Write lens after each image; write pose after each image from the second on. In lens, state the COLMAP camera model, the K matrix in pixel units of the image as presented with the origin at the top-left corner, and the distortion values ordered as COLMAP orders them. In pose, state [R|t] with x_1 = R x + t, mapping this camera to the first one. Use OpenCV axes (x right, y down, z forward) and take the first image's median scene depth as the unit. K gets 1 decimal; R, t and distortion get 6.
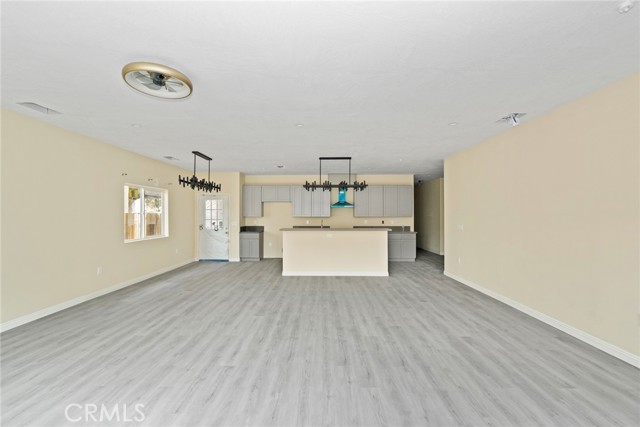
lens RADIAL K [[265.1, 0, 320.0], [0, 265.1, 213.5], [0, 0, 1]] dist [-0.000743, -0.000104]
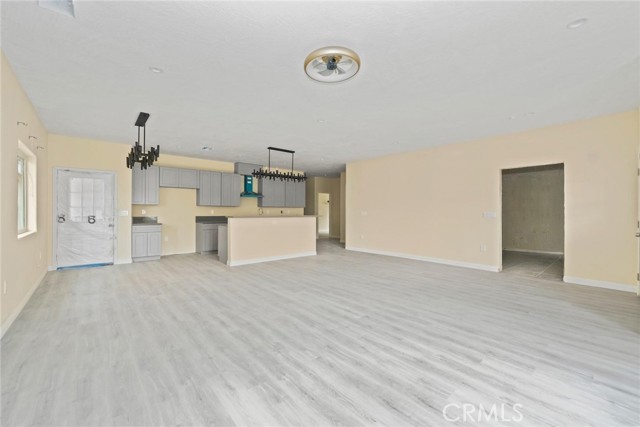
lens RADIAL K [[265.1, 0, 320.0], [0, 265.1, 213.5], [0, 0, 1]] dist [-0.000743, -0.000104]
pose [[0.740106, 0.000375, 0.672491, -0.872823], [-0.008382, 0.999927, 0.008666, 0.059250], [-0.672438, -0.012051, 0.740055, 0.153776]]
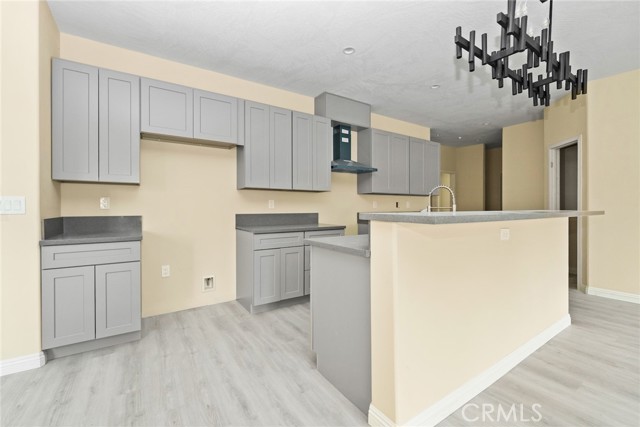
lens RADIAL K [[265.1, 0, 320.0], [0, 265.1, 213.5], [0, 0, 1]] dist [-0.000743, -0.000104]
pose [[0.815242, -0.012654, 0.578983, -0.496852], [0.000561, 0.999778, 0.021061, 0.084737], [-0.579121, -0.016845, 0.815068, 1.405040]]
